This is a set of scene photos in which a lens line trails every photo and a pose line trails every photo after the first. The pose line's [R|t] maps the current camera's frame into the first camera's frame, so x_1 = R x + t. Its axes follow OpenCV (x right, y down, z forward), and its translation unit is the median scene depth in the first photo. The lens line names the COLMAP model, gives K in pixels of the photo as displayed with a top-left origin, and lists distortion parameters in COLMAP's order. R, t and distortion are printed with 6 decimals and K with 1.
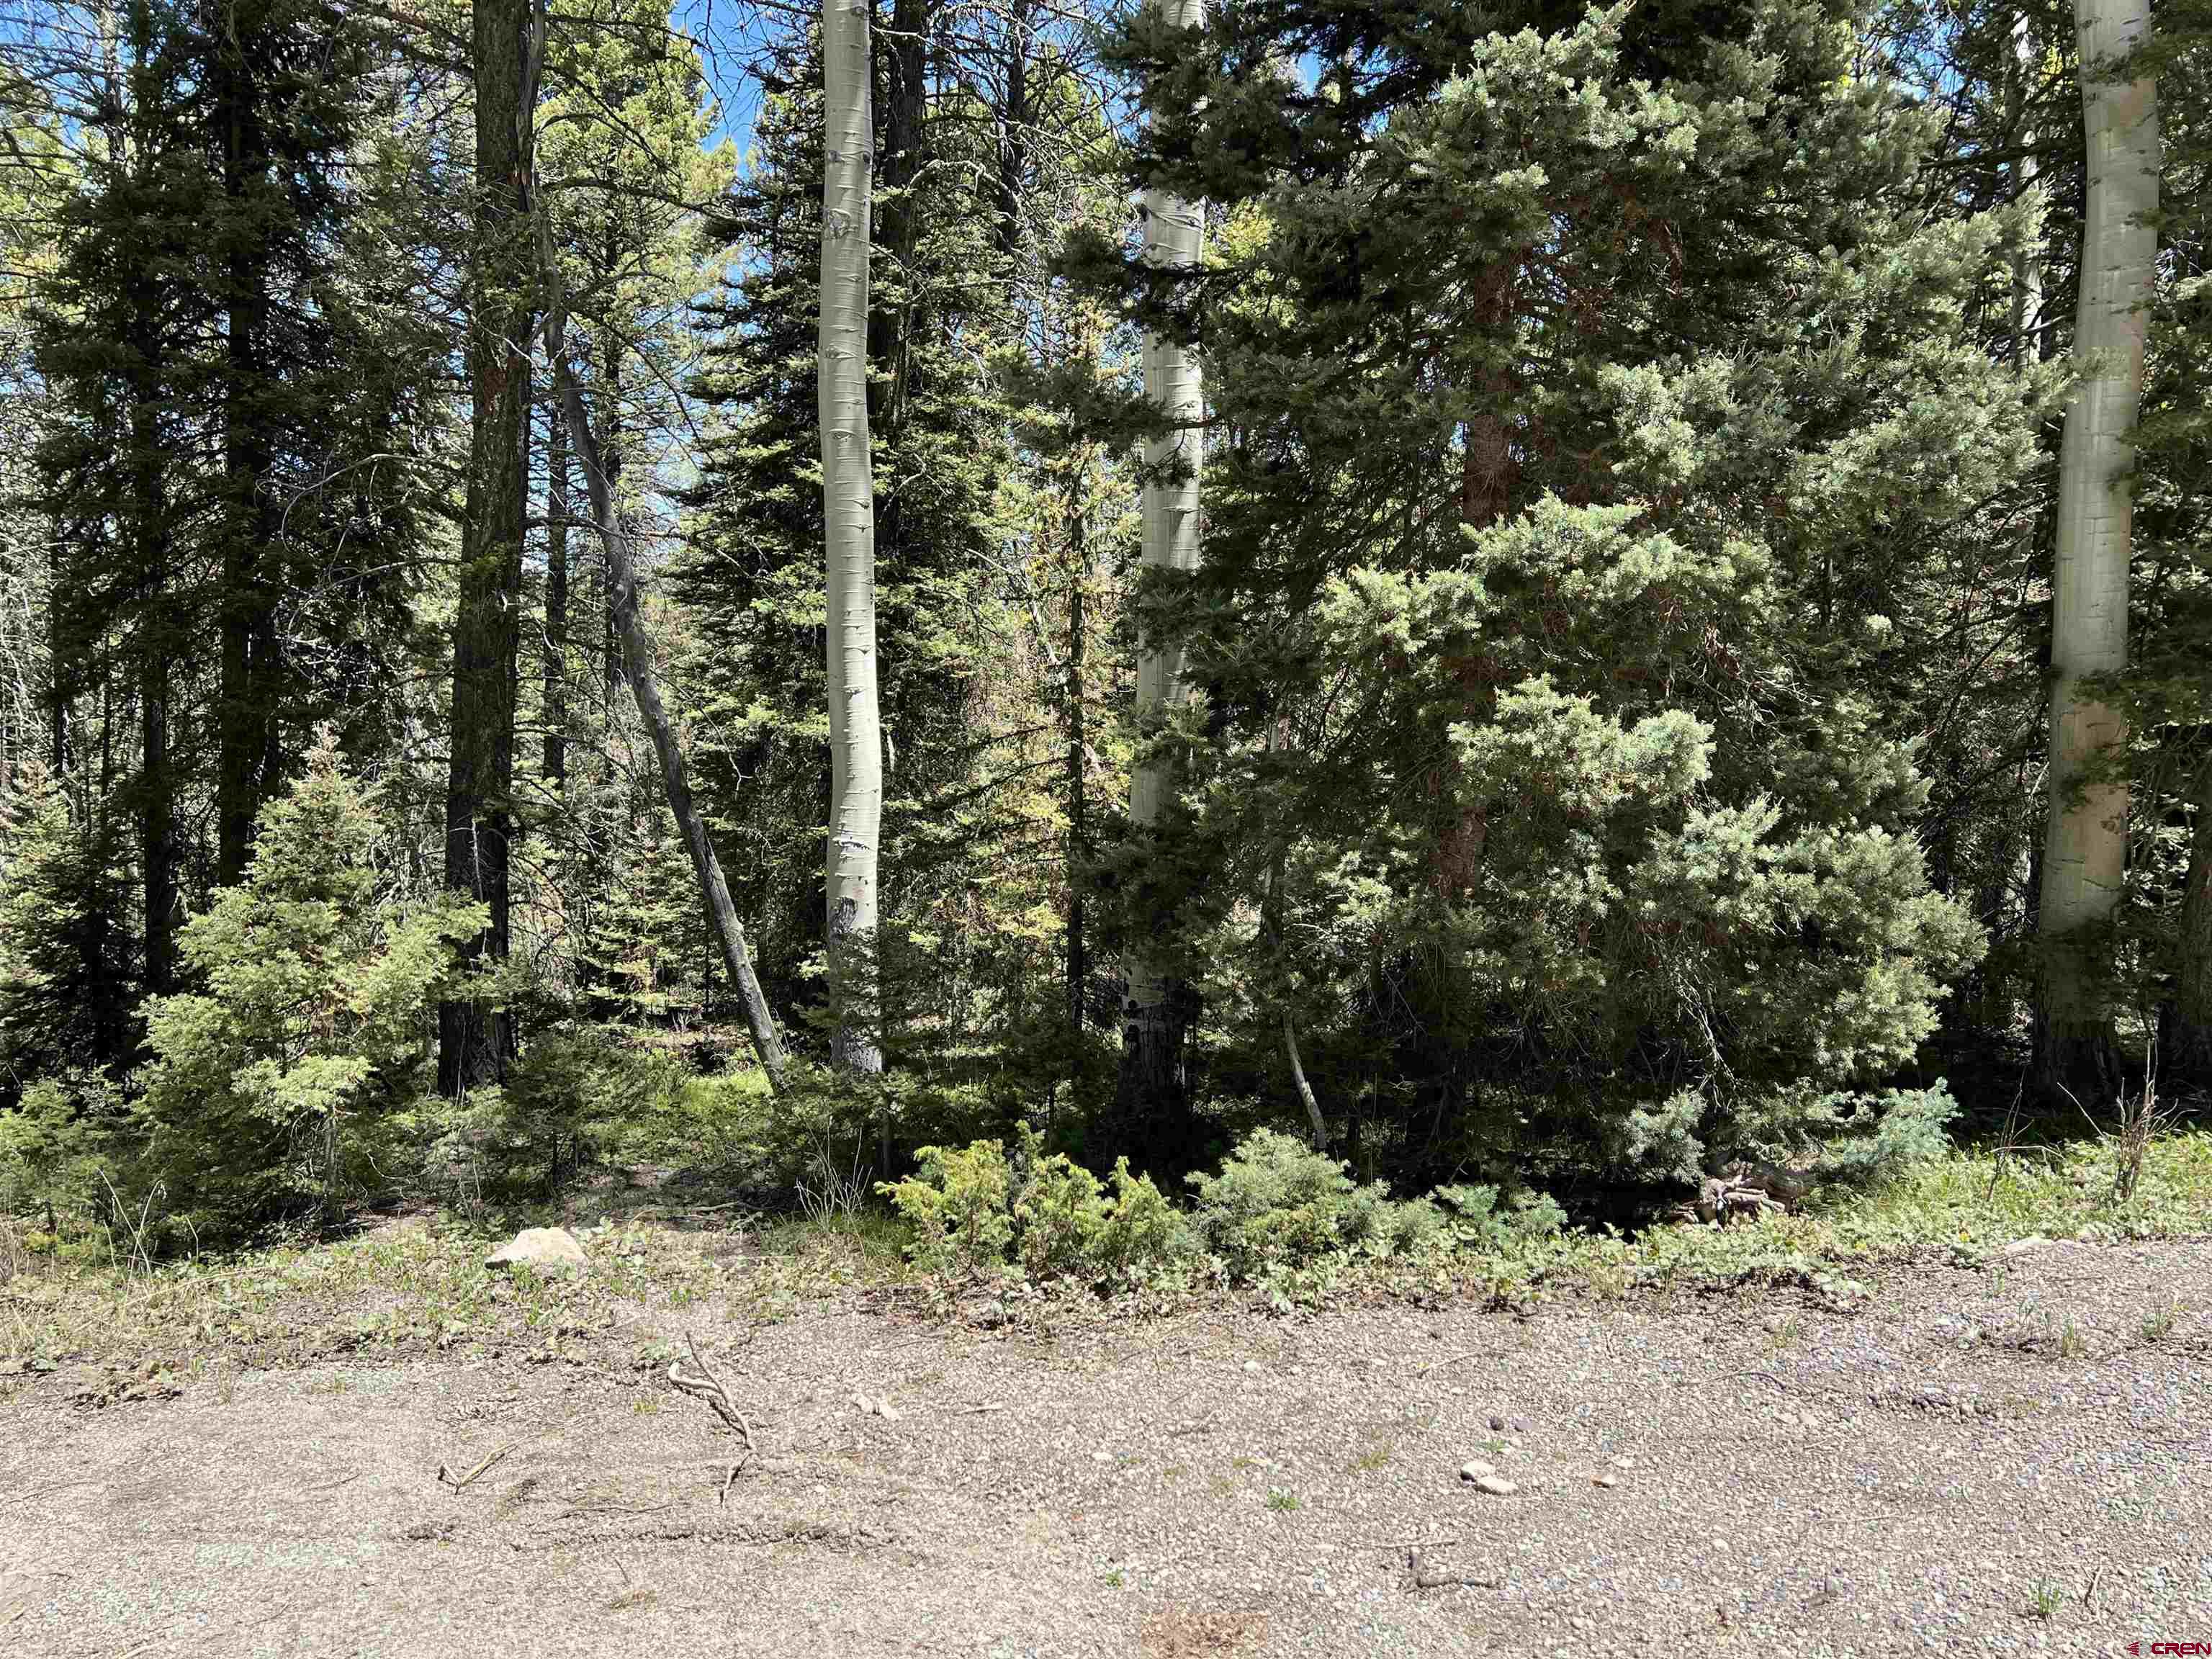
lens RADIAL K [[1630.7, 0, 1094.9], [0, 1630.7, 847.3], [0, 0, 1]] dist [0.038181, -0.054414]
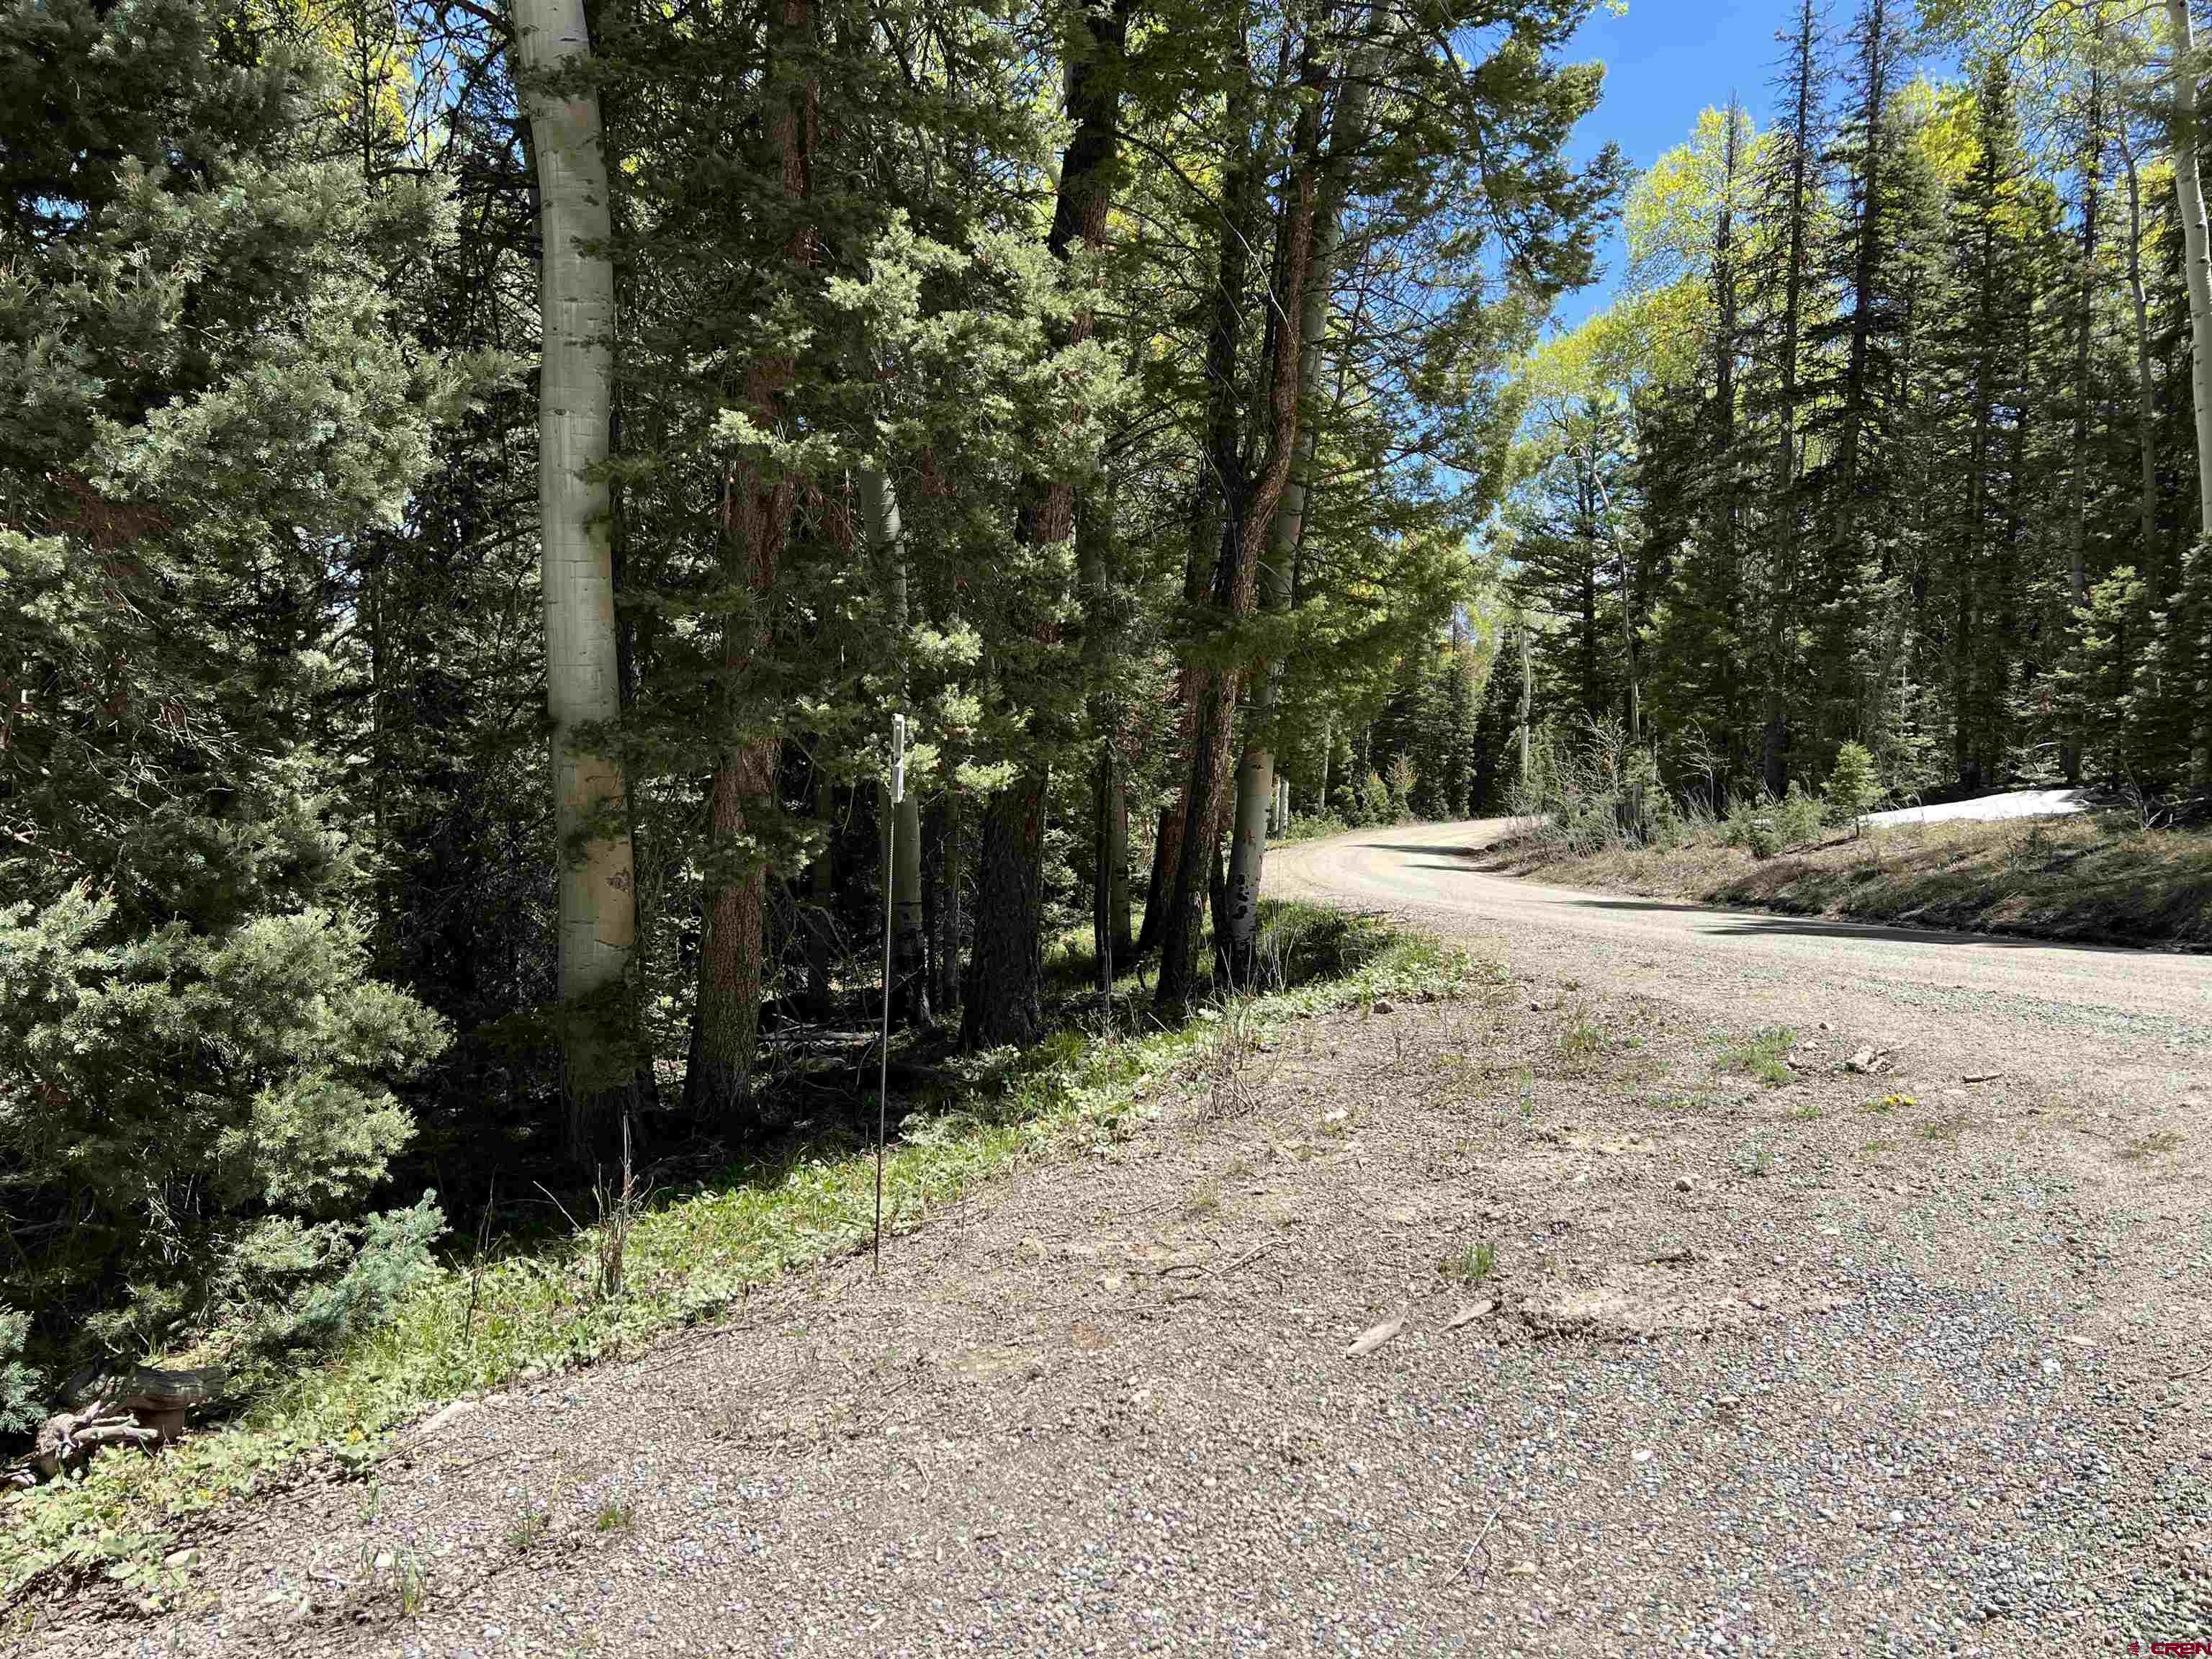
lens RADIAL K [[1630.7, 0, 1094.9], [0, 1630.7, 847.3], [0, 0, 1]] dist [0.038181, -0.054414]
pose [[0.721474, -0.043294, 0.691086, 0.220979], [0.067820, 0.997663, -0.008301, -0.009669], [-0.689112, 0.052858, 0.722724, 0.154954]]
